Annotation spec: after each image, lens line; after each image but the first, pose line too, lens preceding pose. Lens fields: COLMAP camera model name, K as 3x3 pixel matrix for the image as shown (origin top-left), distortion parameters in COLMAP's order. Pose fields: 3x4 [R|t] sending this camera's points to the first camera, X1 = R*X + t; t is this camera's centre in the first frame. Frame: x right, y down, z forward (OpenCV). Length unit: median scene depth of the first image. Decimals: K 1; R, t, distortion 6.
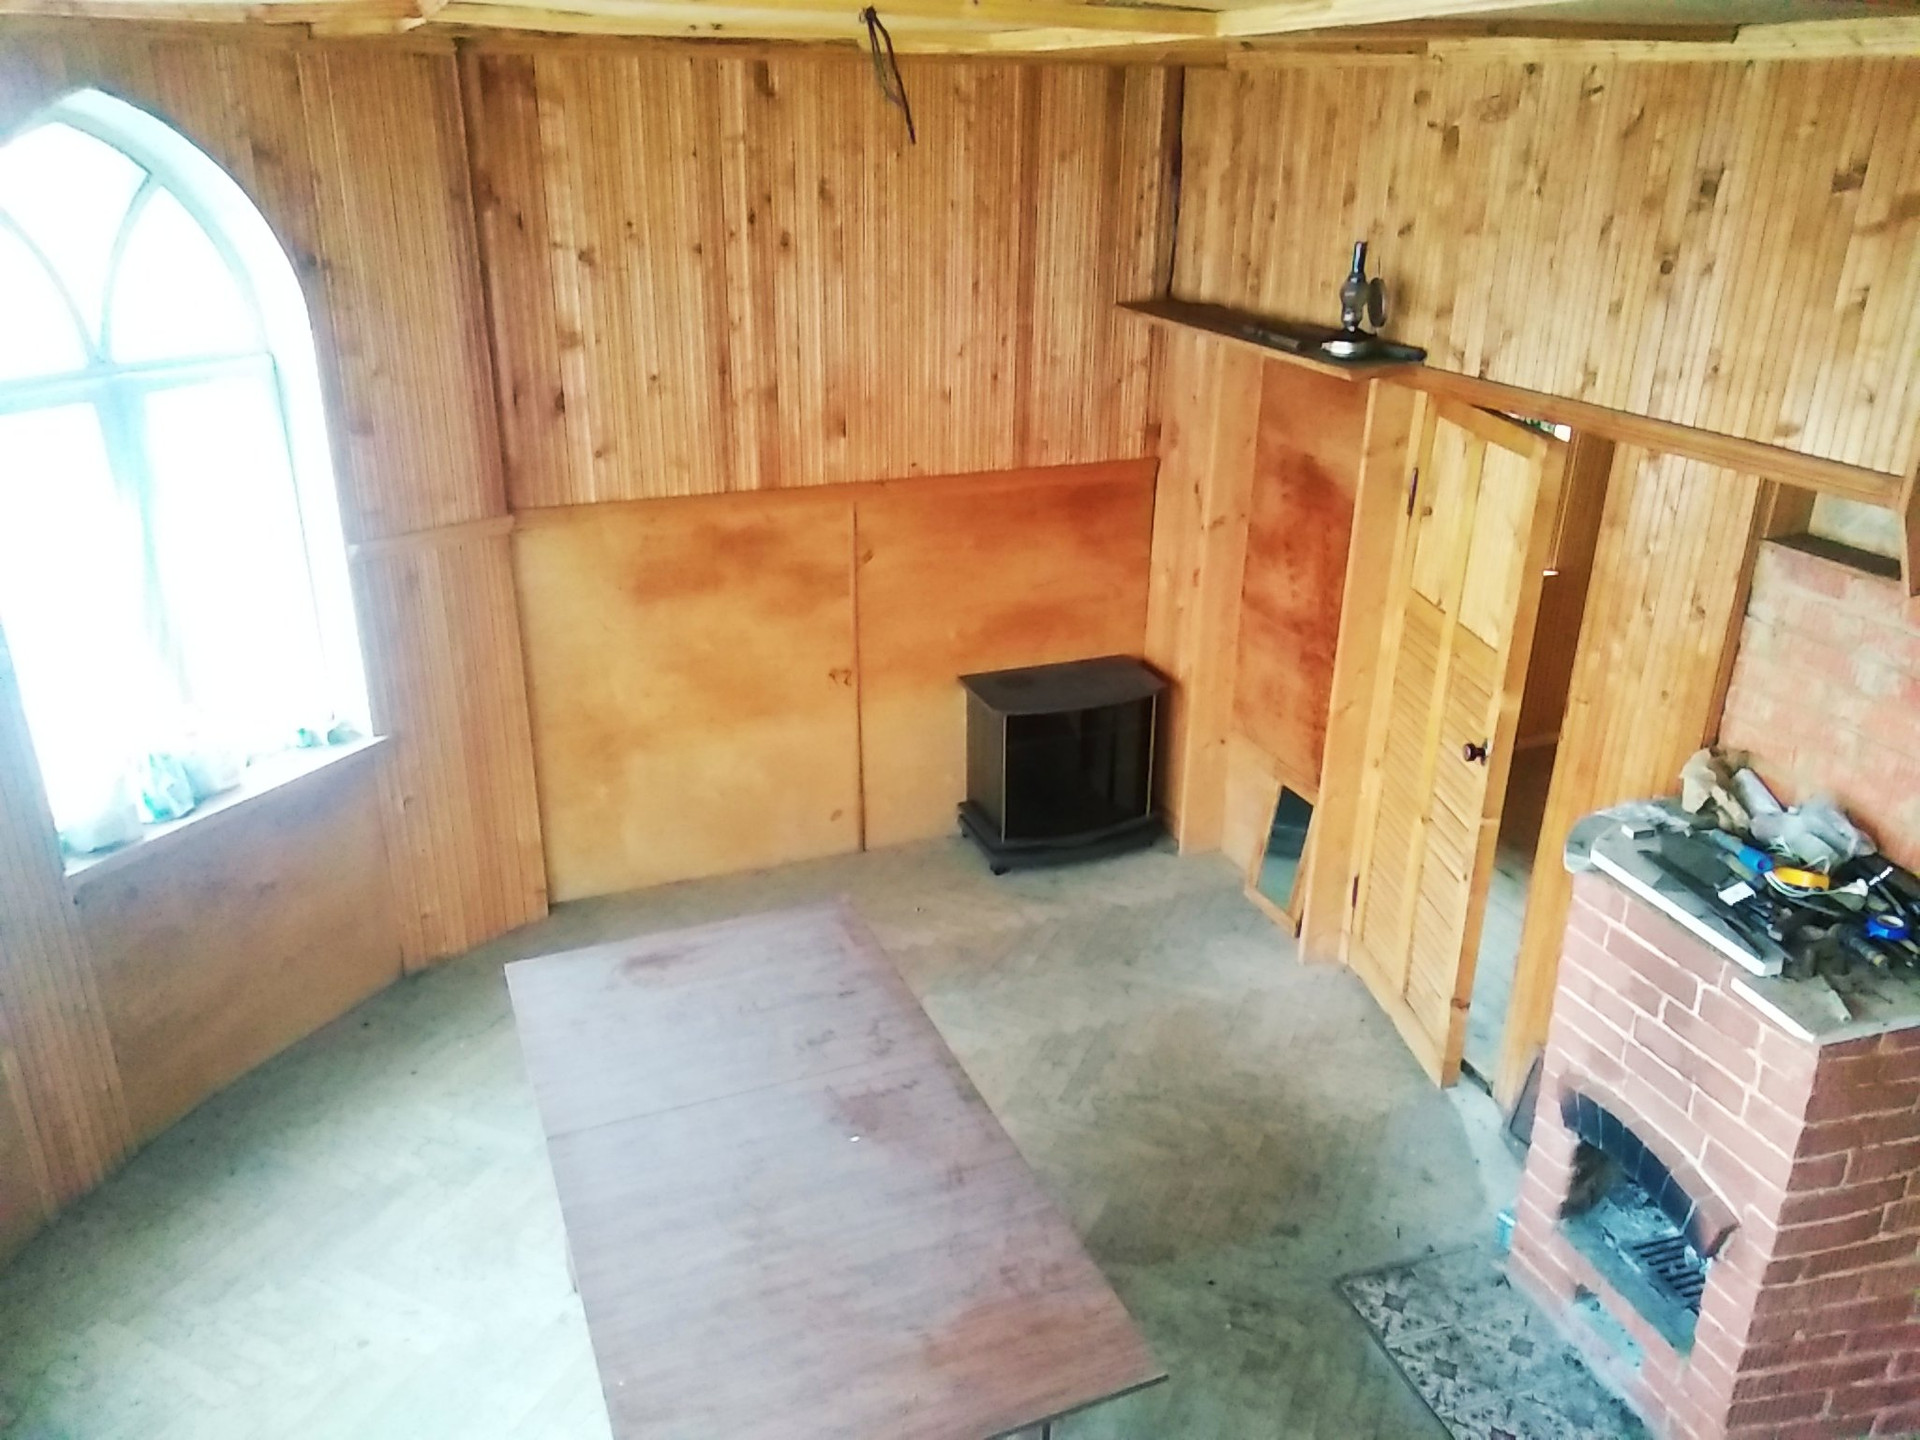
lens RADIAL K [[1434.0, 0, 962.7], [0, 1434.0, 730.8], [0, 0, 1]] dist [0.034286, -0.056208]
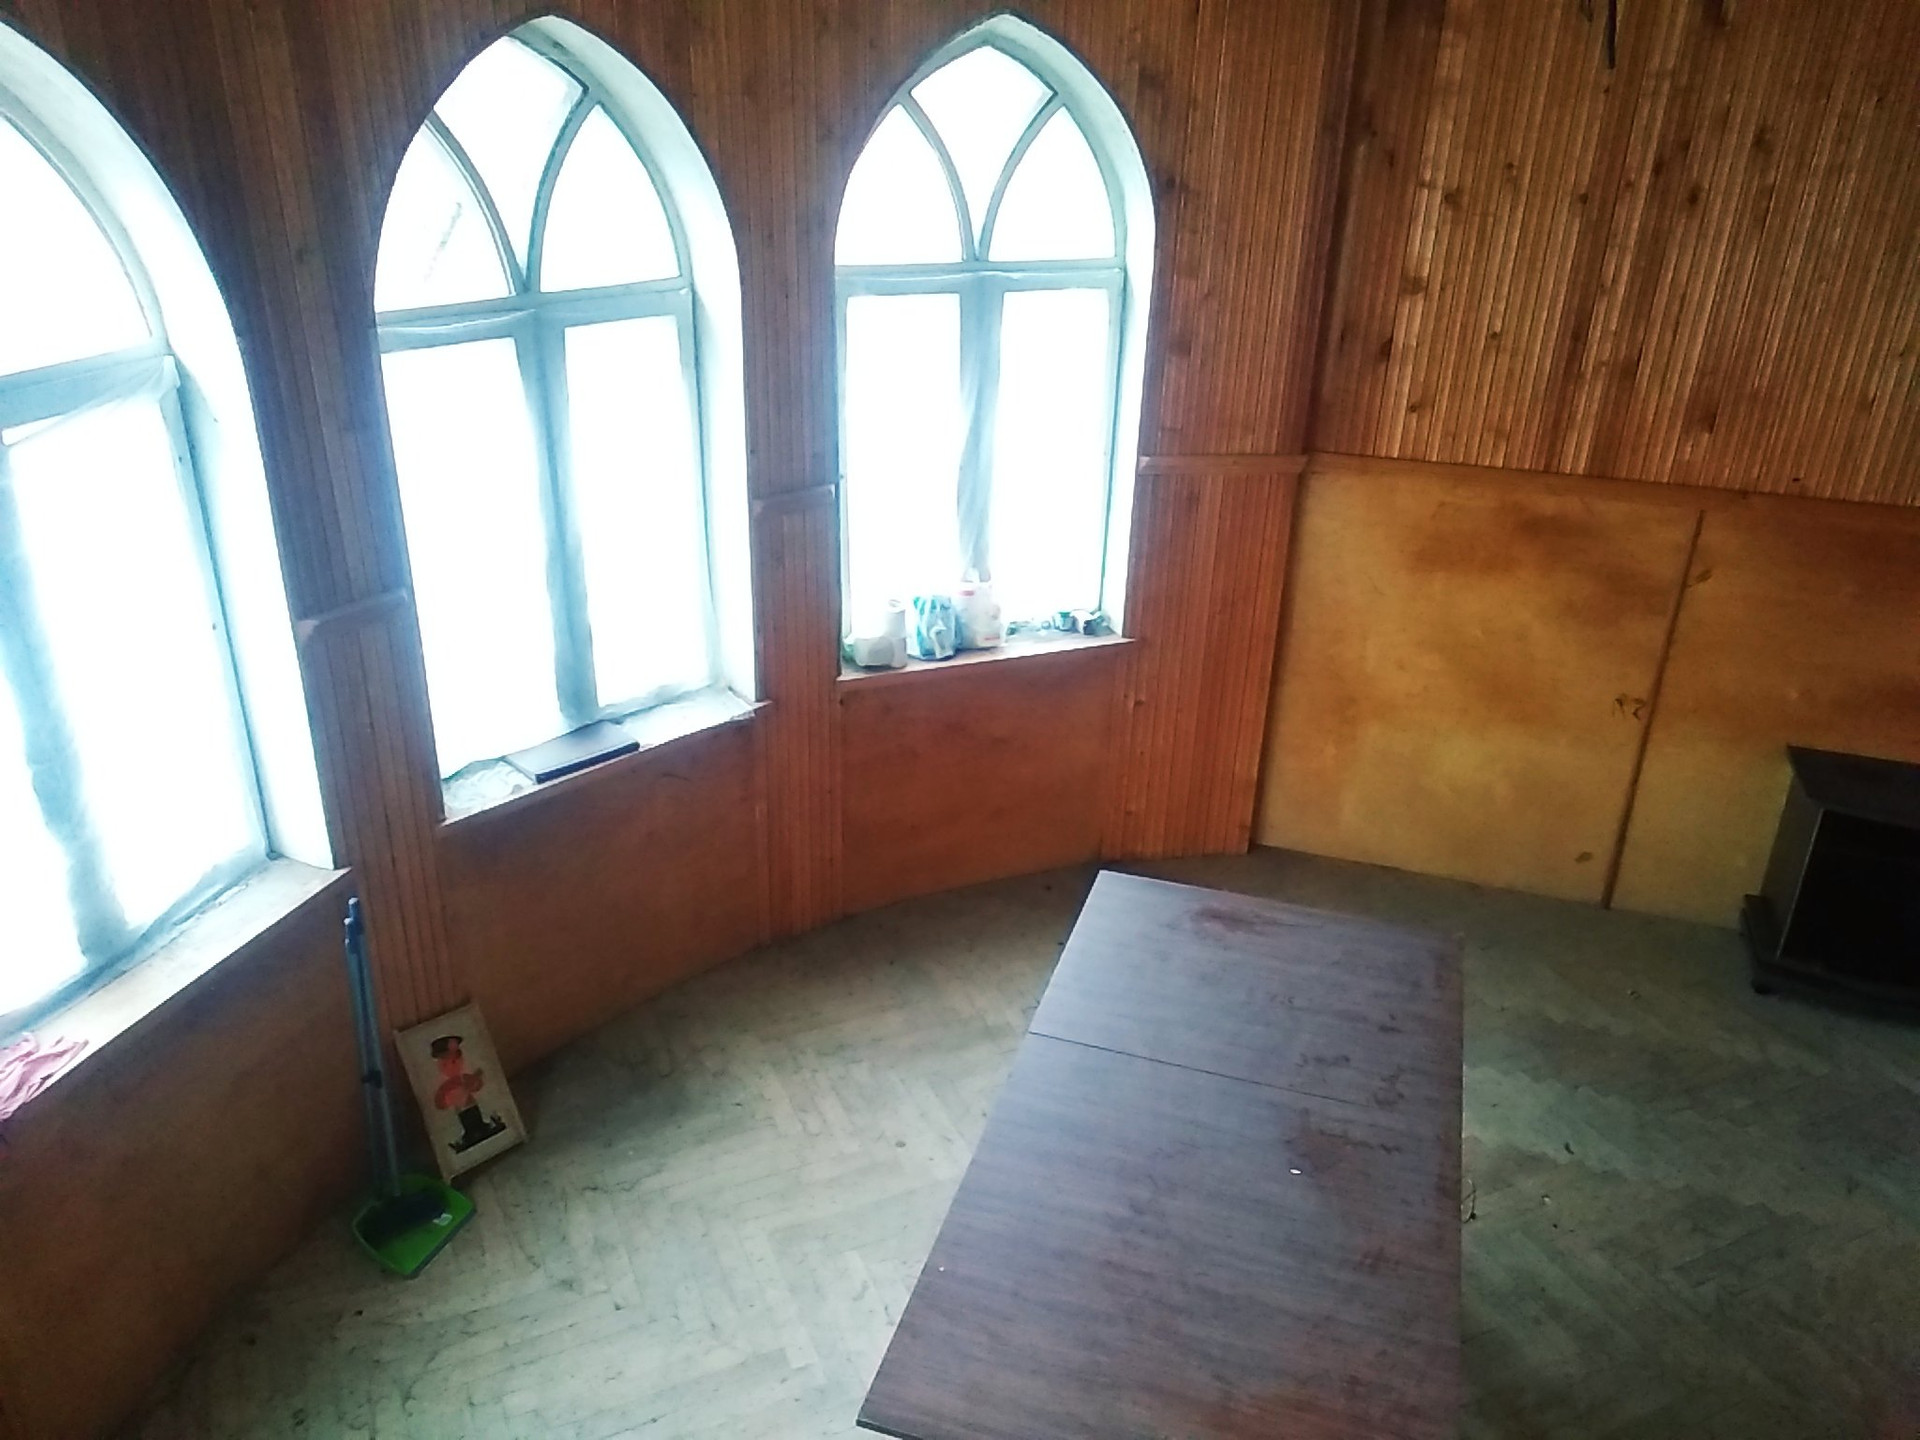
lens RADIAL K [[1434.0, 0, 957.7], [0, 1434.0, 729.7], [0, 0, 1]] dist [0.034286, -0.056208]
pose [[0.759186, 0.282785, -0.586233, 0.140087], [-0.263871, 0.957071, 0.119949, -0.024926], [0.594986, 0.063626, 0.801213, 0.075863]]
